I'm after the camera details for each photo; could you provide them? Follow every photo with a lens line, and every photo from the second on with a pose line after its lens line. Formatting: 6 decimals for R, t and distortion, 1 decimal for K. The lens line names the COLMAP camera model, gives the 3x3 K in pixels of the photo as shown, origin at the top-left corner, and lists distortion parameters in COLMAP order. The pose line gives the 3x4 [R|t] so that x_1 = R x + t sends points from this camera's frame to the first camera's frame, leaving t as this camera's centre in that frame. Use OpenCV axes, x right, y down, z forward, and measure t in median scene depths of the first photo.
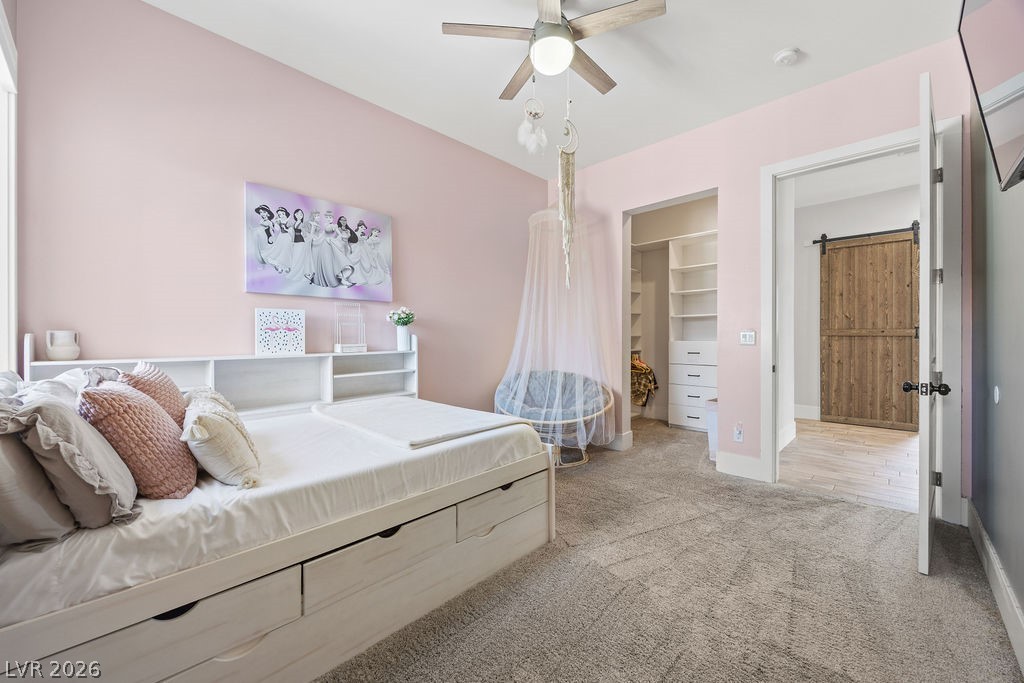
lens RADIAL K [[390.4, 0, 523.1], [0, 390.4, 340.1], [0, 0, 1]] dist [-0.003900, -0.000174]
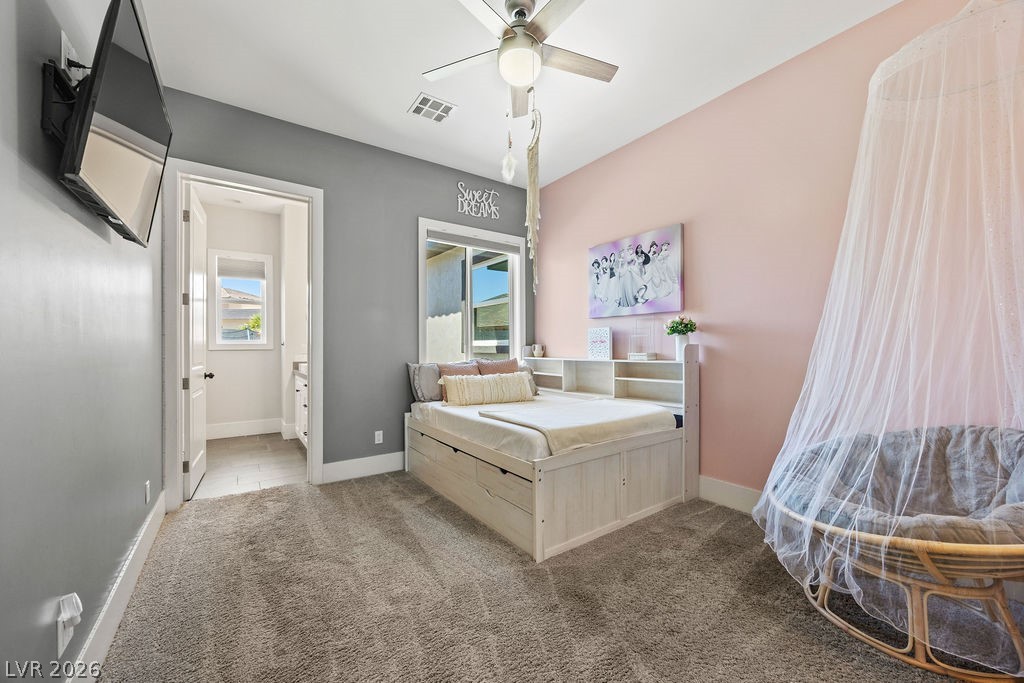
lens RADIAL K [[390.4, 0, 511.1], [0, 390.4, 346.2], [0, 0, 1]] dist [-0.003900, -0.000174]
pose [[-0.179902, 0.000342, -0.983684, 0.775221], [-0.001135, 0.999999, 0.000556, -0.009877], [0.983684, 0.001217, -0.179901, 0.836144]]
